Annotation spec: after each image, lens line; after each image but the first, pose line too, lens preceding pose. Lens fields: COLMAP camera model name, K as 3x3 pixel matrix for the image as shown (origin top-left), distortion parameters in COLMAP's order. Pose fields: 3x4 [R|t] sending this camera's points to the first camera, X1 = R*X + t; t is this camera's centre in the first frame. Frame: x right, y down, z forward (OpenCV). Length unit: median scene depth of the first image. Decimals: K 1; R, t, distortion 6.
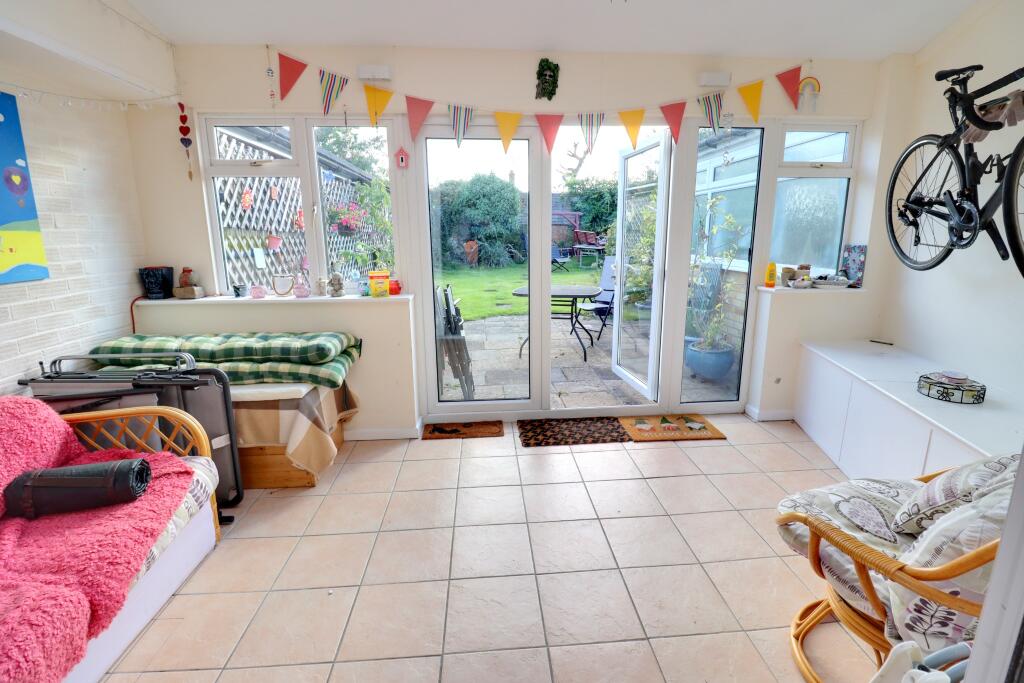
lens RADIAL K [[476.9, 0, 514.3], [0, 476.9, 338.0], [0, 0, 1]] dist [0.001313, -0.010430]
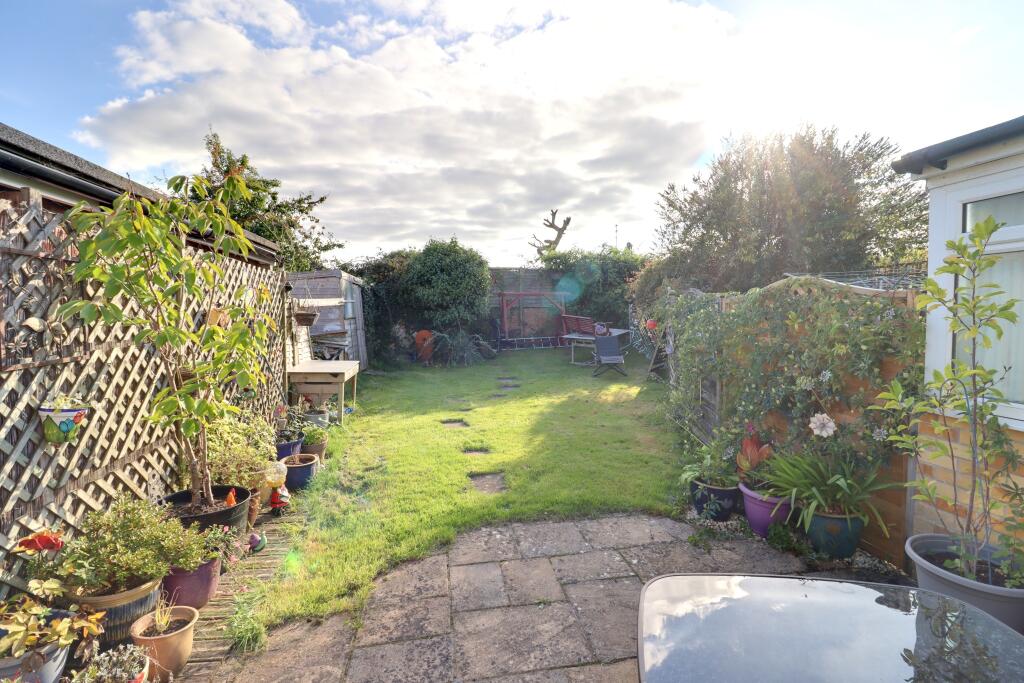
lens RADIAL K [[476.9, 0, 514.3], [0, 476.9, 338.0], [0, 0, 1]] dist [0.001313, -0.010430]
pose [[0.995442, -0.002377, 0.095336, -0.021908], [0.017387, 0.987457, -0.156928, -0.072146], [-0.093768, 0.157871, 0.982998, 0.264083]]
